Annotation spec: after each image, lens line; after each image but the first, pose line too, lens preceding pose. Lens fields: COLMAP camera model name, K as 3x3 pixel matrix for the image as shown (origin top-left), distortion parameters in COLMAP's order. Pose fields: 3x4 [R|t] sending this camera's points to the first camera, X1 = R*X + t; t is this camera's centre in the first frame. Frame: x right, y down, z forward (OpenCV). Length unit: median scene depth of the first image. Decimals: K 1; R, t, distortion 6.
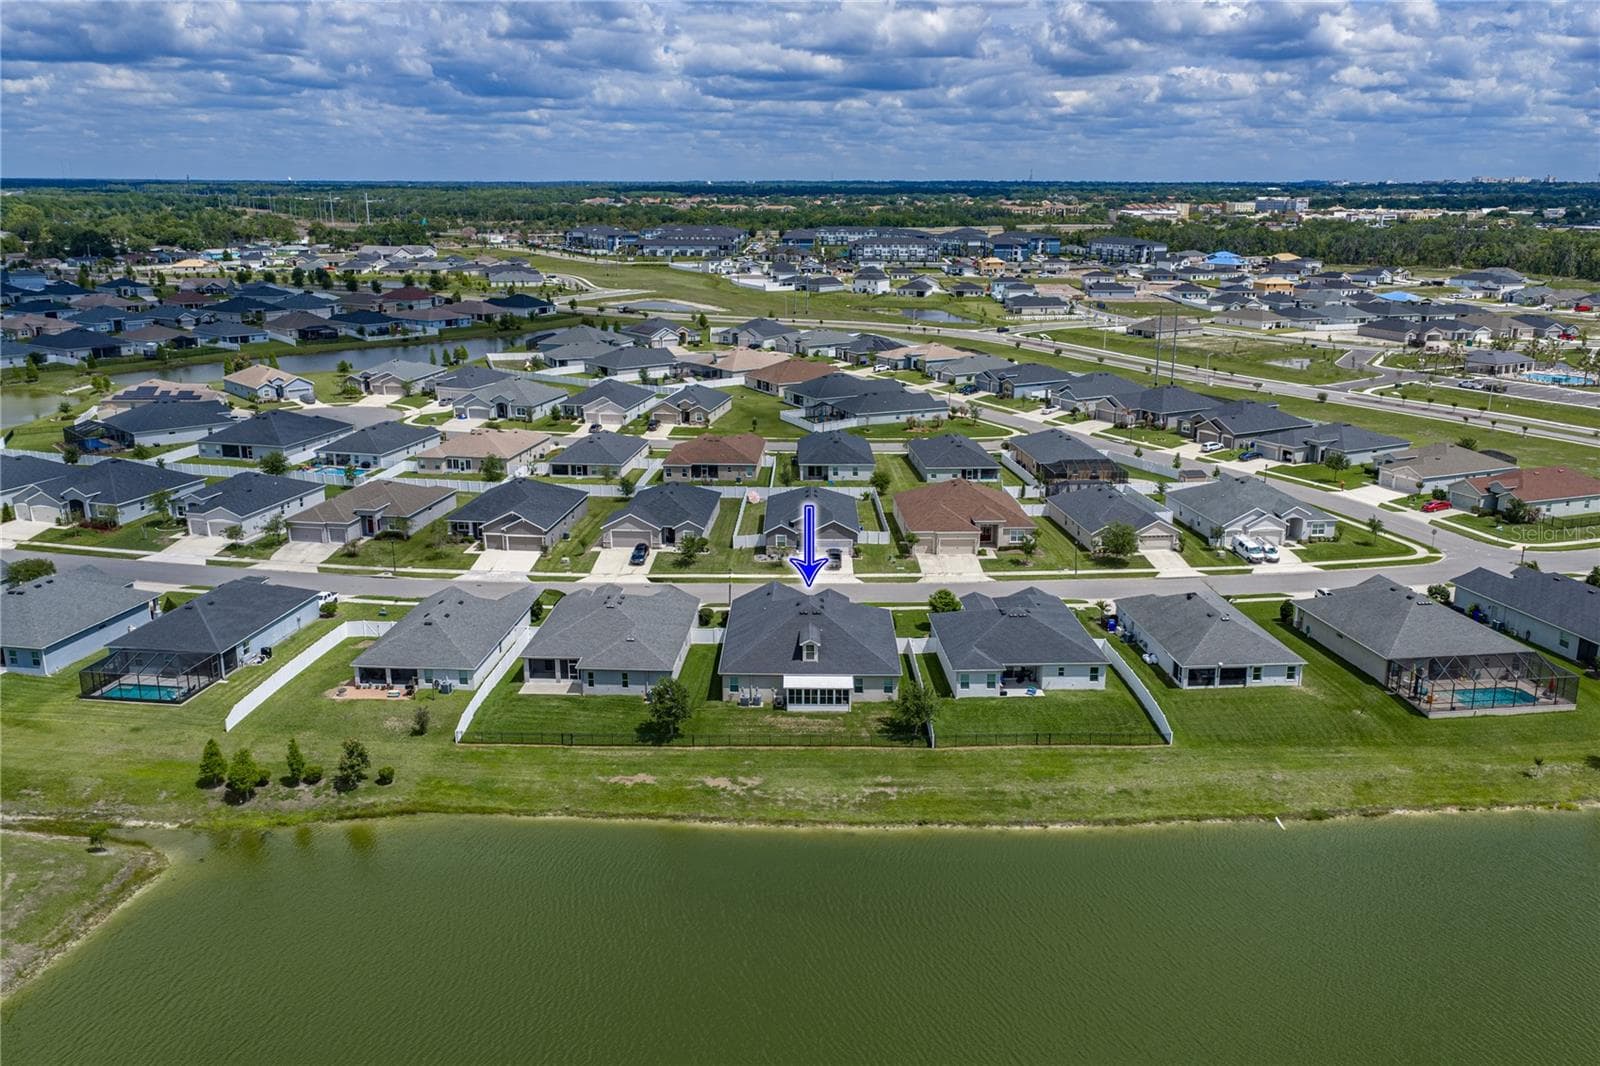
lens RADIAL K [[1341.8, 0, 795.7], [0, 1341.8, 543.3], [0, 0, 1]] dist [0.036448, -0.015924]
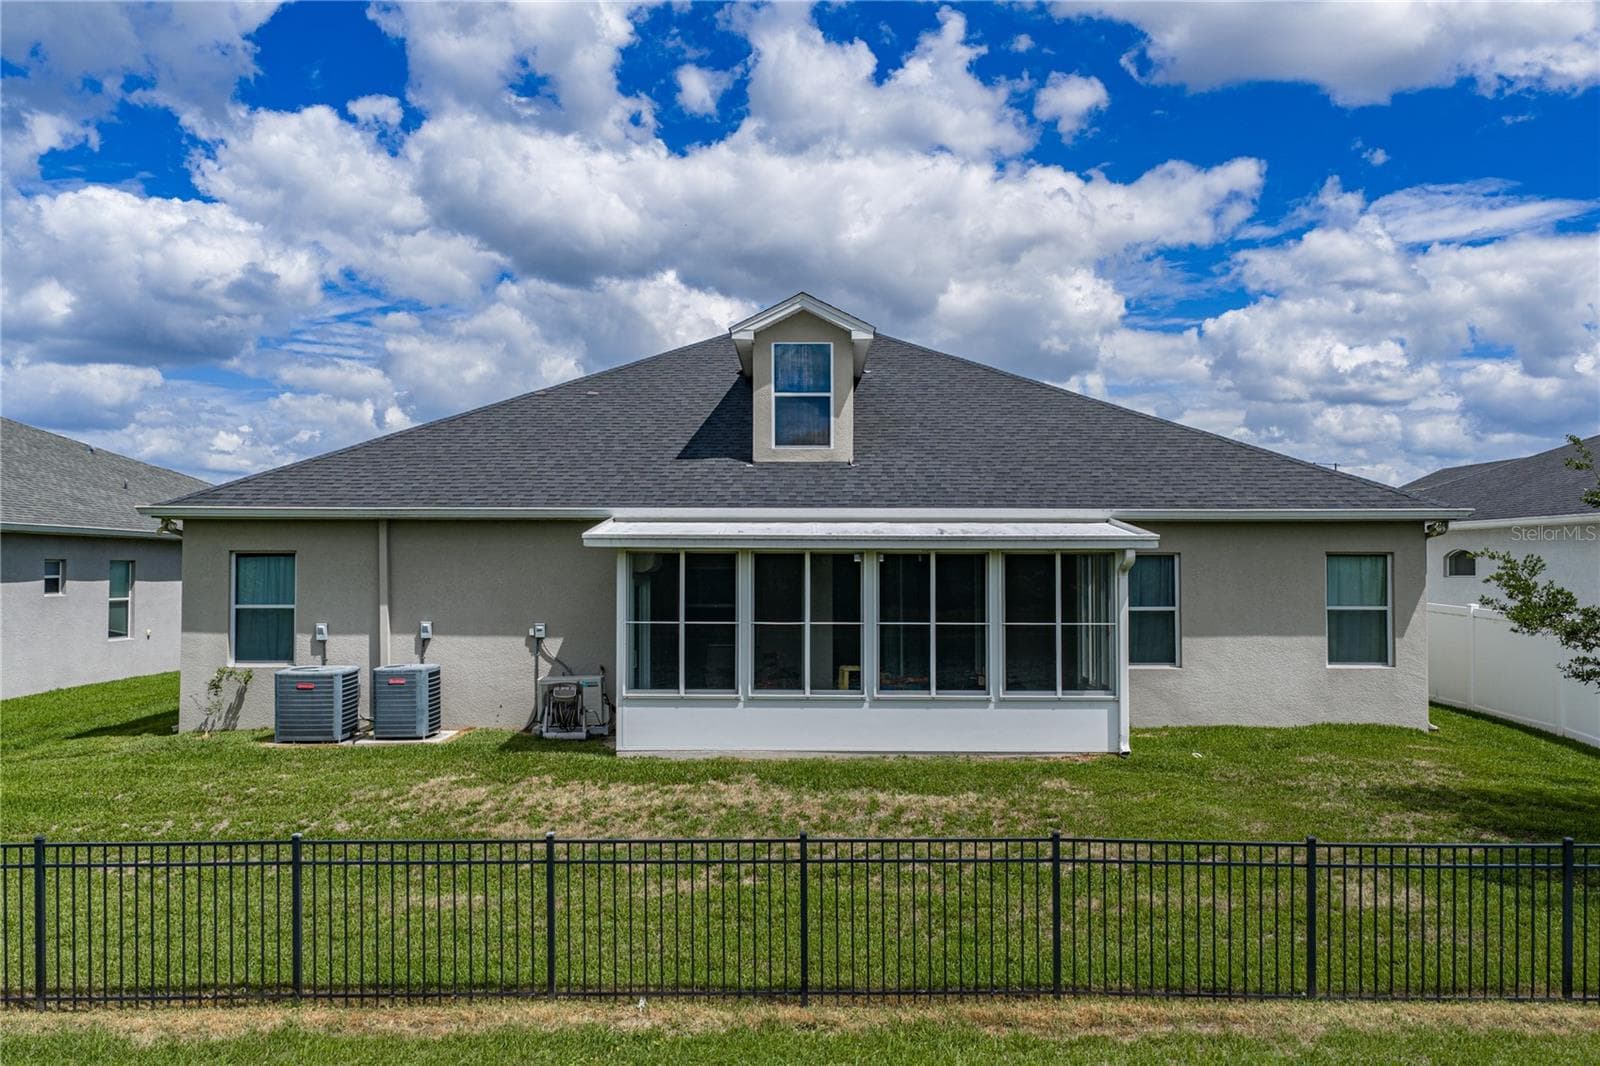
lens RADIAL K [[1341.8, 0, 795.7], [0, 1341.8, 543.3], [0, 0, 1]] dist [0.036448, -0.015924]
pose [[0.999971, -0.000783, 0.007542, 0.009234], [0.002766, 0.963754, -0.266777, 0.139910], [-0.007060, 0.266791, 0.963729, 0.874817]]
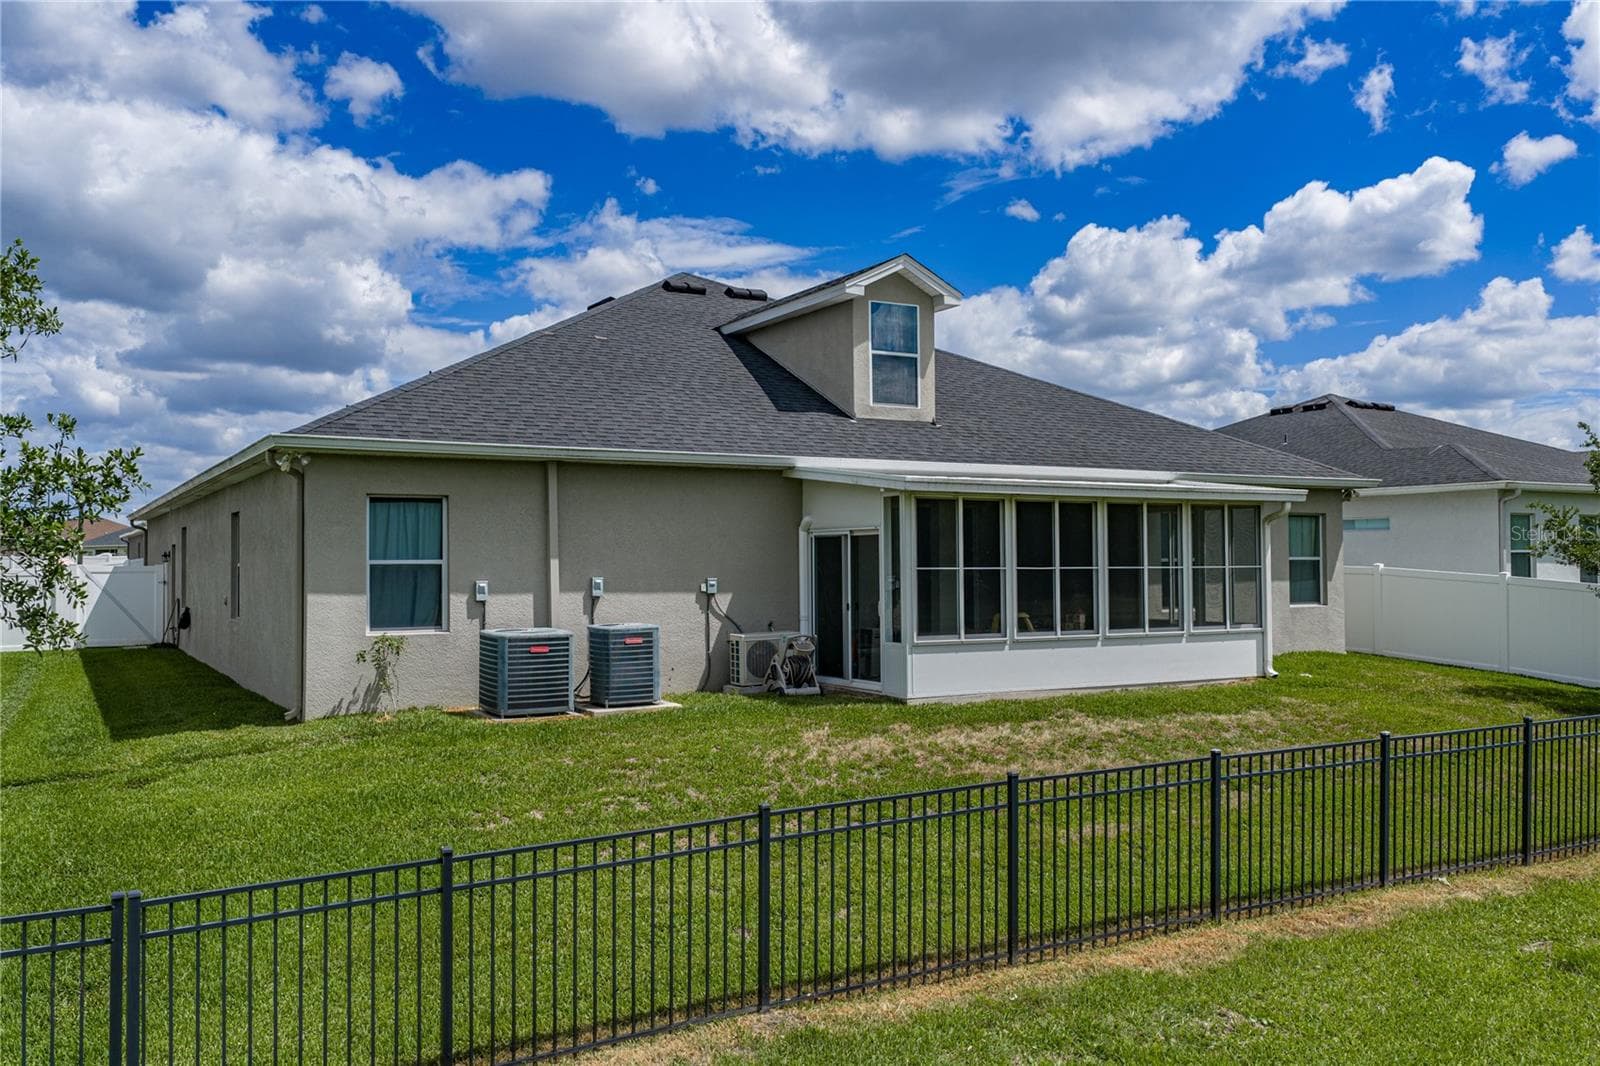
lens RADIAL K [[1347.8, 0, 797.5], [0, 1347.8, 537.4], [0, 0, 1]] dist [0.031759, -0.001752]
pose [[0.862346, 0.003091, 0.506310, -0.078592], [0.133773, 0.963057, -0.233721, 0.138391], [-0.488328, 0.269279, 0.830075, 0.899123]]
